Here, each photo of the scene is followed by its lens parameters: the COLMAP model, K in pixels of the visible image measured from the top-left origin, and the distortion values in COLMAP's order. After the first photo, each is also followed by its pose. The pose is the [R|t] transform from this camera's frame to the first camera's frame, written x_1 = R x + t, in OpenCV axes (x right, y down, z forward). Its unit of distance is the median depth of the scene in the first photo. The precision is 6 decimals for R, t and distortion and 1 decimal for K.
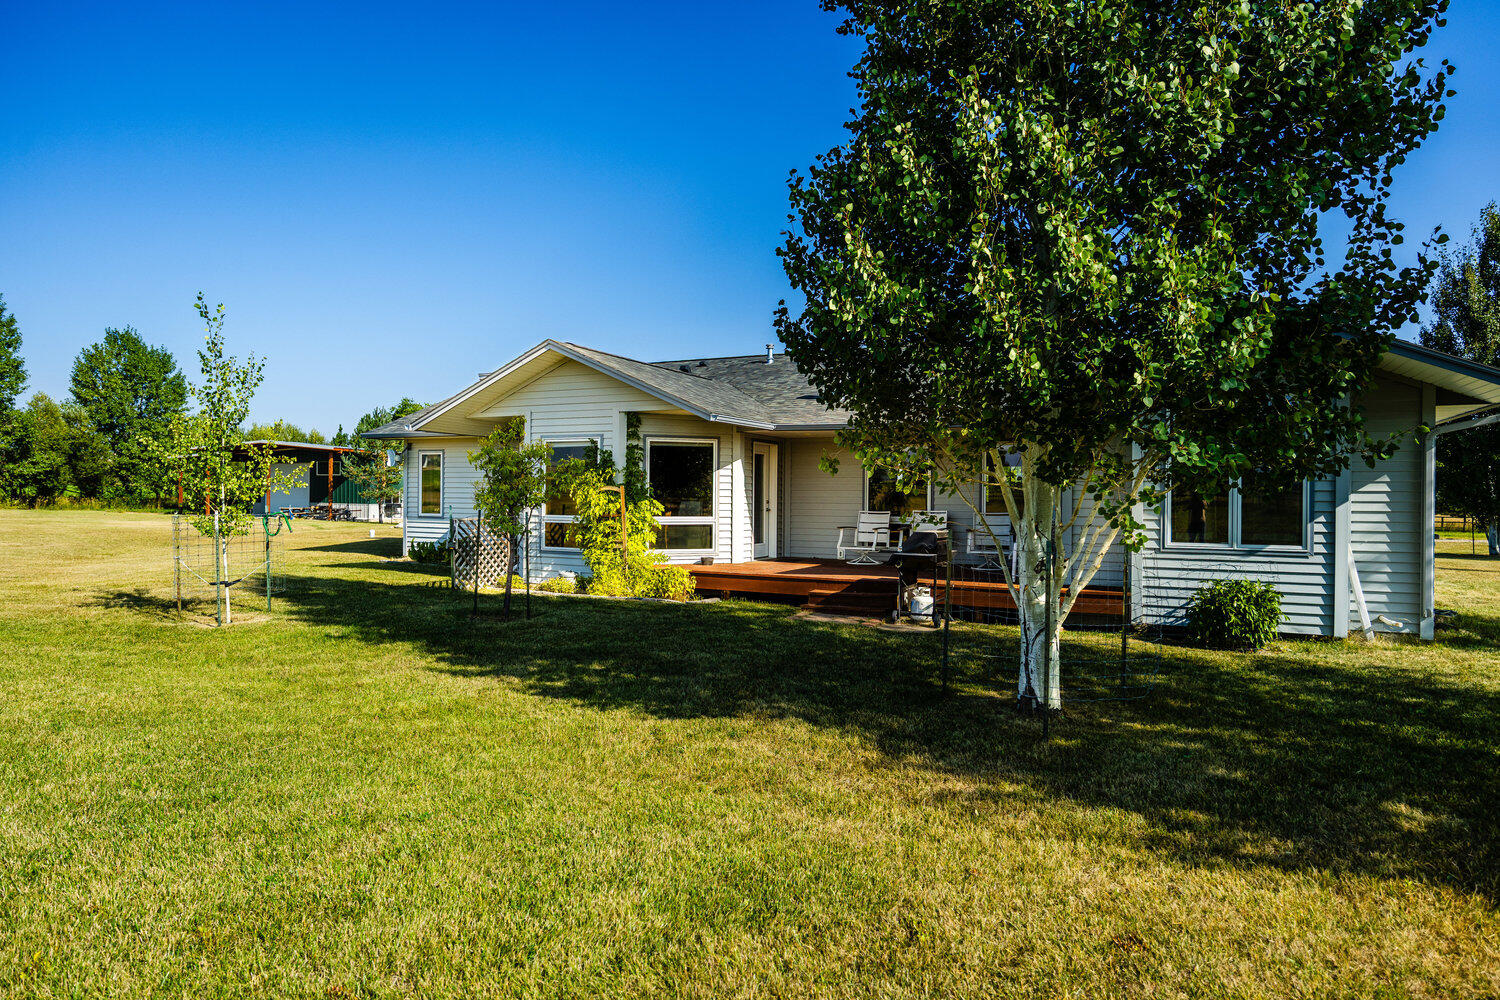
lens RADIAL K [[863.8, 0, 747.9], [0, 863.8, 499.3], [0, 0, 1]] dist [0.001912, -0.000375]
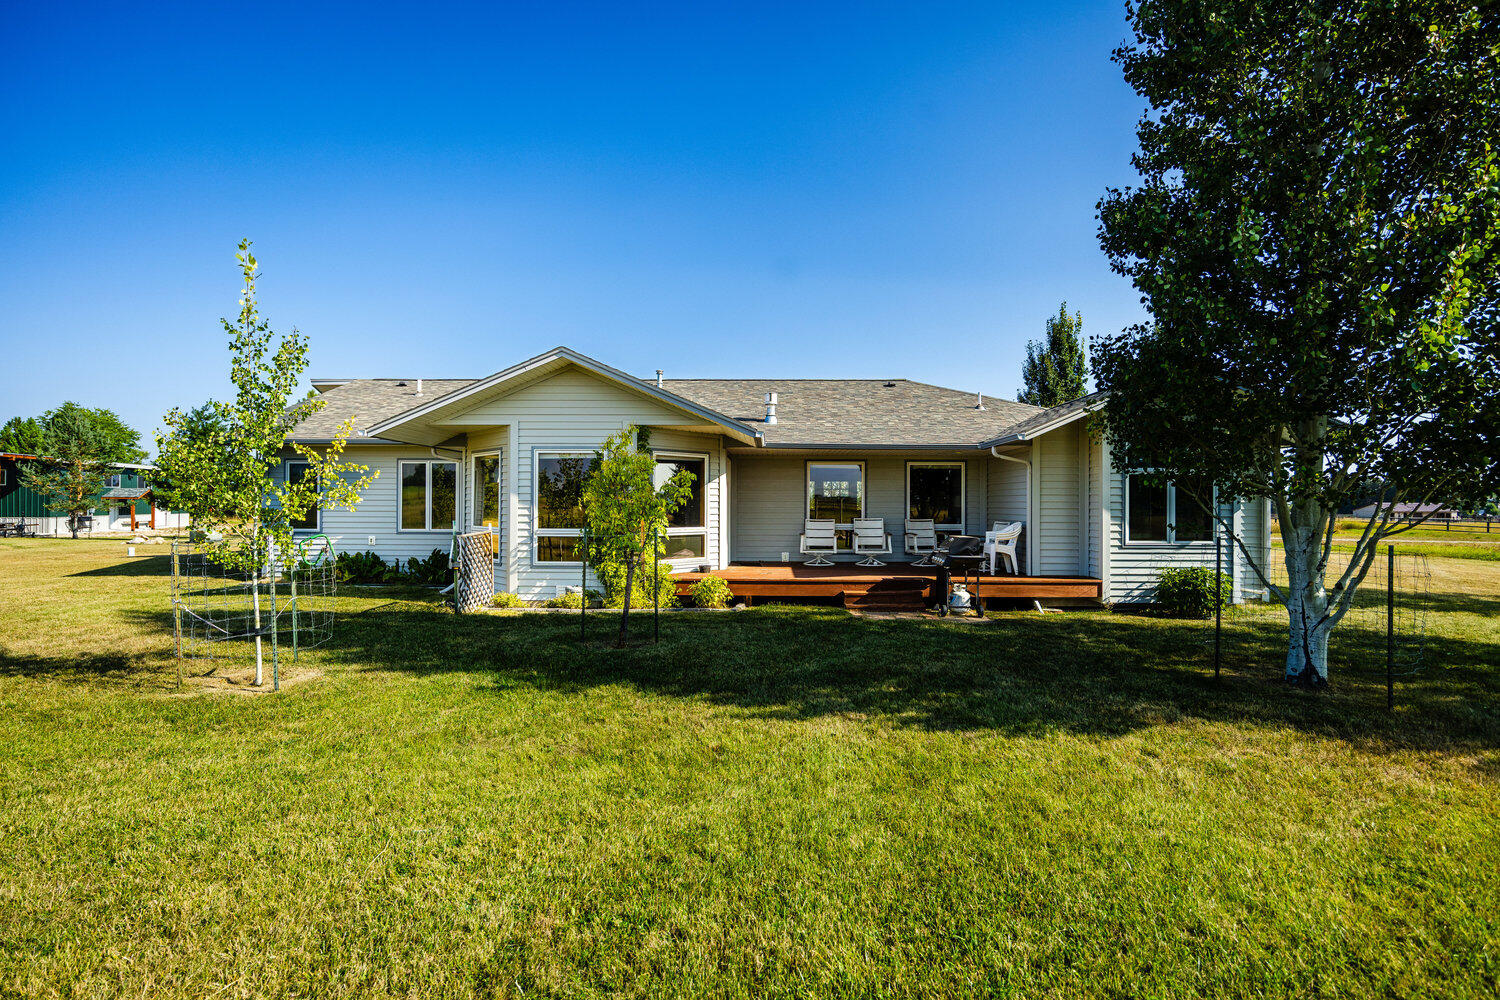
lens RADIAL K [[693.5, 0, 749.5], [0, 693.5, 499.9], [0, 0, 1]] dist [0.004682, -0.000337]
pose [[0.903363, -0.002061, 0.428872, -0.371291], [0.006559, 0.999938, -0.009010, -0.005579], [-0.428827, 0.010952, 0.903320, 0.208086]]
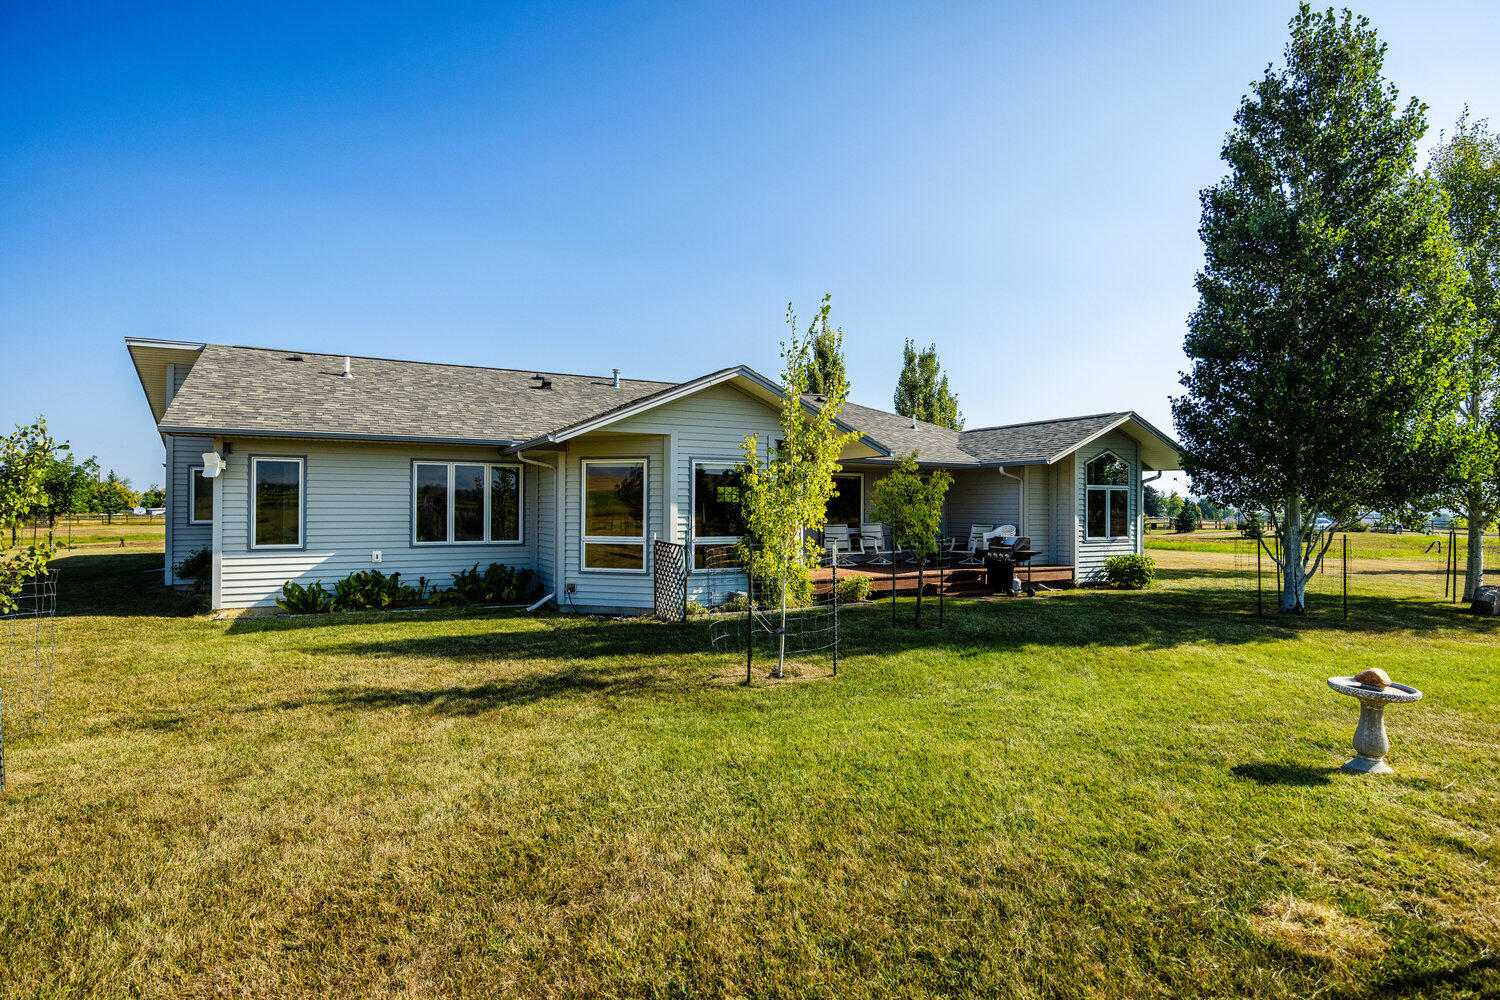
lens RADIAL K [[805.7, 0, 753.4], [0, 805.7, 504.4], [0, 0, 1]] dist [0.002972, -0.000915]
pose [[0.572168, -0.003723, 0.820128, -1.002471], [0.006998, 0.999975, -0.000344, -0.019496], [-0.820107, 0.005936, 0.572180, 0.440060]]
